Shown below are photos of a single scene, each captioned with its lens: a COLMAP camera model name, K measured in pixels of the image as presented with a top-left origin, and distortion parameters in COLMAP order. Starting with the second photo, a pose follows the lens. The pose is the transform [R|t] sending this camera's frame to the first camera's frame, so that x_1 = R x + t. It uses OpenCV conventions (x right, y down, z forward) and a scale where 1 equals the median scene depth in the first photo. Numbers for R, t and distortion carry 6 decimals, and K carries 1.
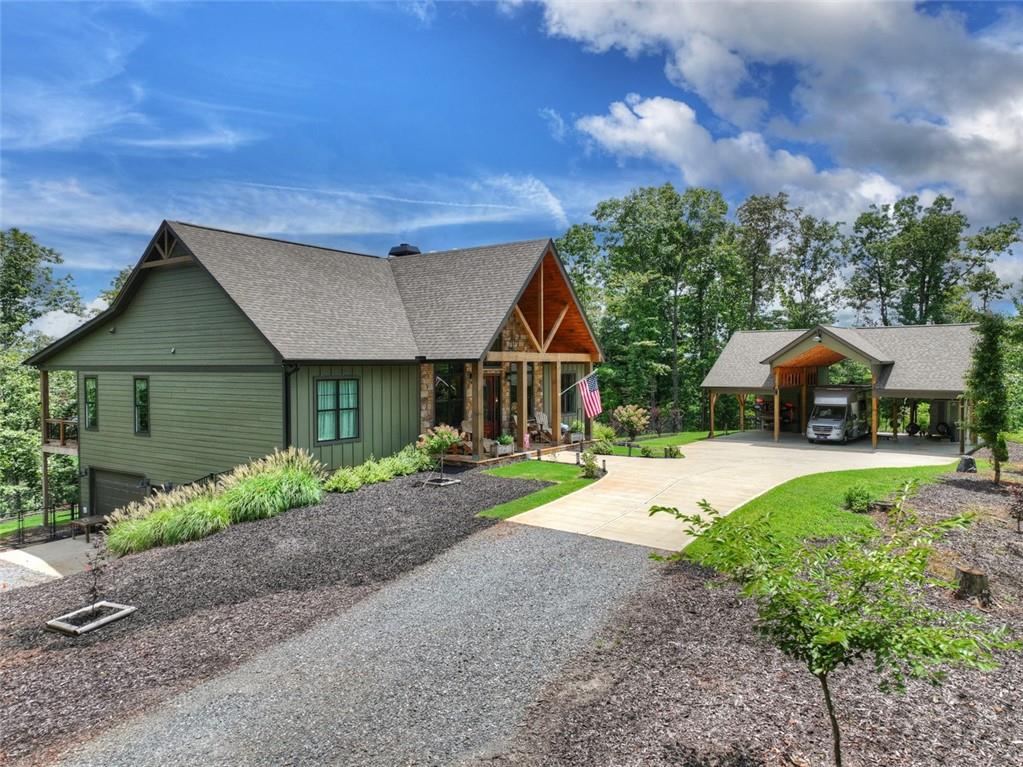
lens RADIAL K [[717.4, 0, 511.9], [0, 717.4, 382.9], [0, 0, 1]] dist [0.009057, 0.007836]
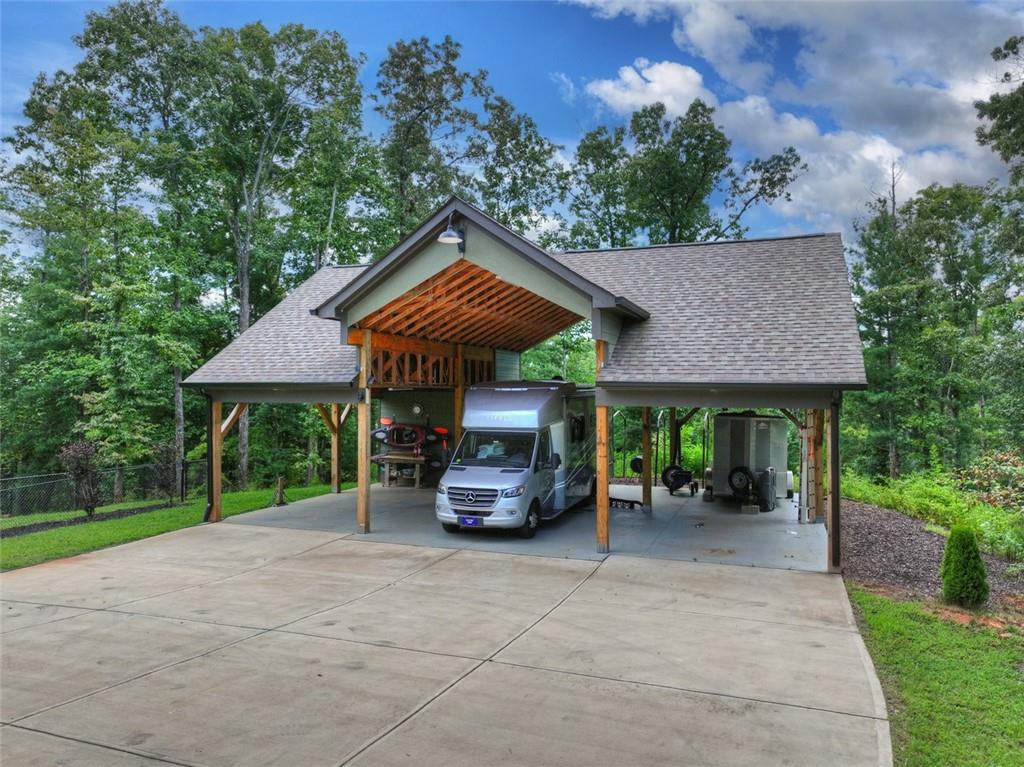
lens RADIAL K [[718.1, 0, 511.5], [0, 718.1, 384.8], [0, 0, 1]] dist [0.009057, 0.007836]
pose [[0.944652, 0.014046, 0.327773, 0.333850], [-0.002741, 0.999386, -0.034926, 0.020933], [-0.328062, 0.032095, 0.944111, 0.656780]]
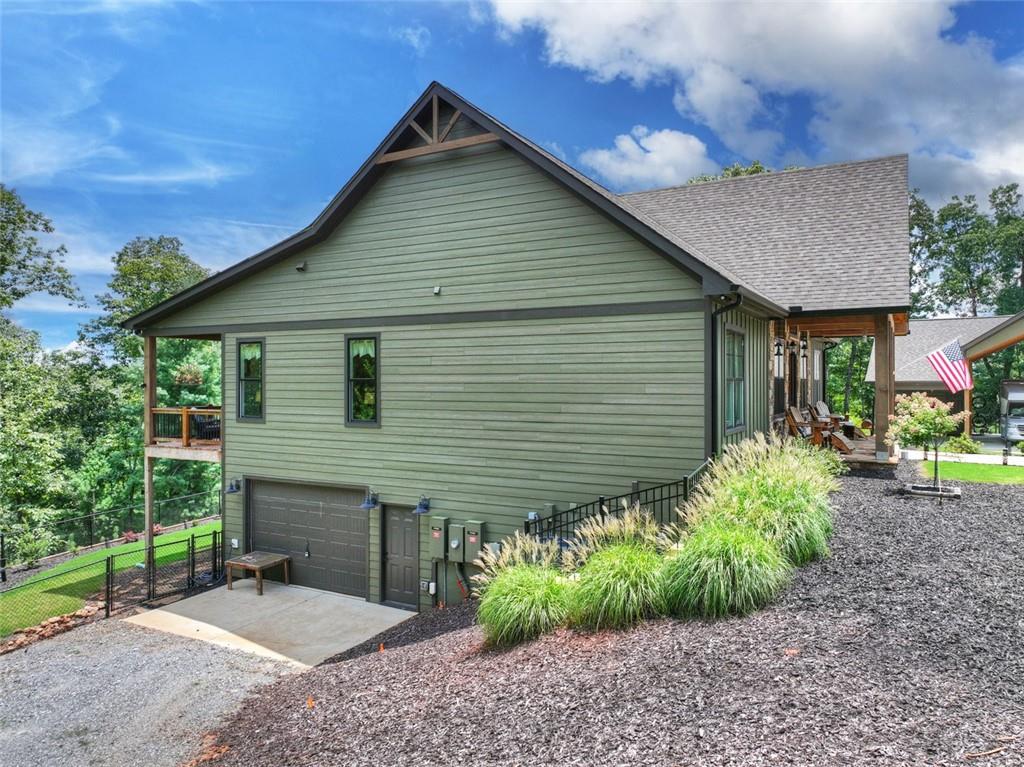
lens RADIAL K [[718.1, 0, 511.4], [0, 718.1, 385.0], [0, 0, 1]] dist [0.009057, 0.007836]
pose [[0.995482, 0.003903, 0.094866, -0.259806], [-0.002131, 0.999822, -0.018764, 0.027992], [-0.094922, 0.018477, 0.995313, 0.204406]]
